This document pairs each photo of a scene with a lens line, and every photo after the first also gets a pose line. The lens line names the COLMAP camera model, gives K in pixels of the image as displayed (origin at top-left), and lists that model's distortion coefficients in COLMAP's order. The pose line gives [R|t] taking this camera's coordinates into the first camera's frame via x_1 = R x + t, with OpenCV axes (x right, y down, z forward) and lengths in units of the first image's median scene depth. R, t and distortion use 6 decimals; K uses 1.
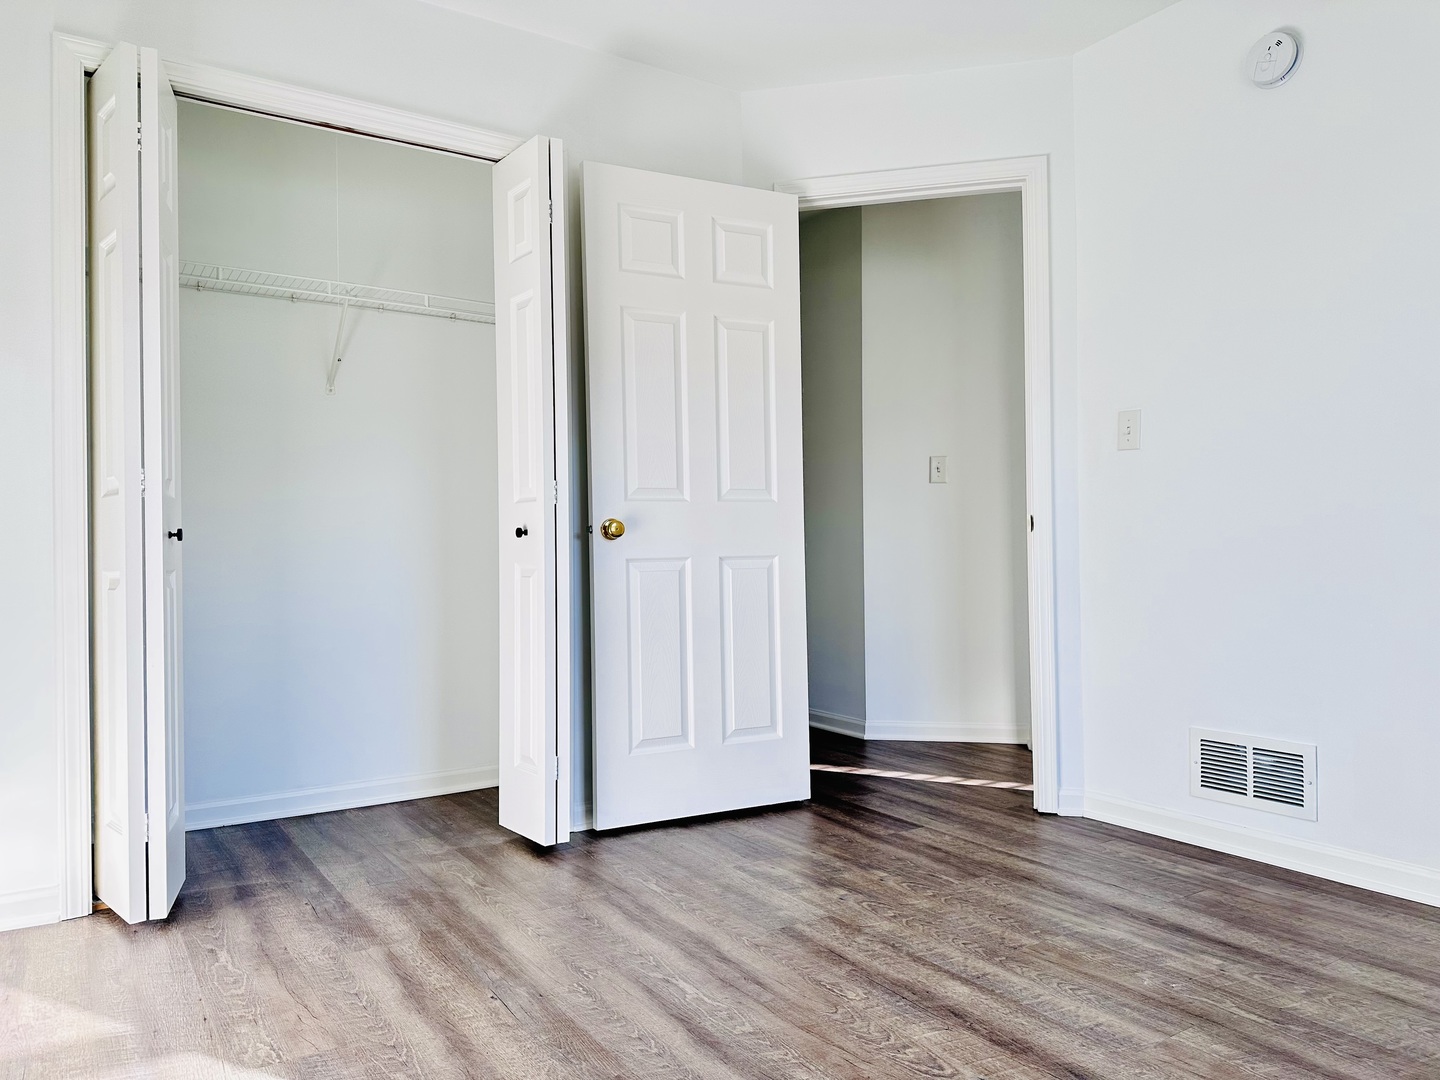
lens RADIAL K [[1003.7, 0, 728.0], [0, 1003.7, 545.3], [0, 0, 1]] dist [0.185505, -0.340439]
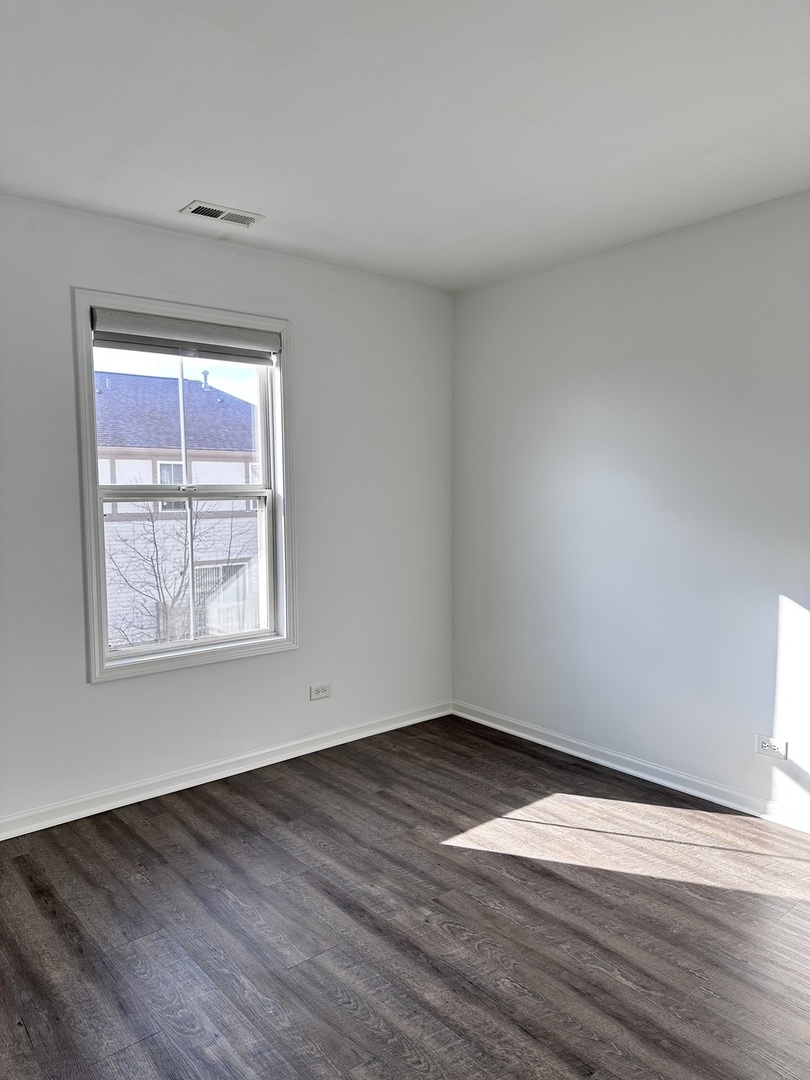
lens RADIAL K [[741.2, 0, 399.6], [0, 741.2, 547.2], [0, 0, 1]] dist [0.137615, -0.231658]
pose [[-0.994091, 0.033803, -0.103150, 0.355927], [0.026370, 0.997013, 0.072591, -0.241784], [0.105295, 0.069442, -0.992013, 1.980432]]
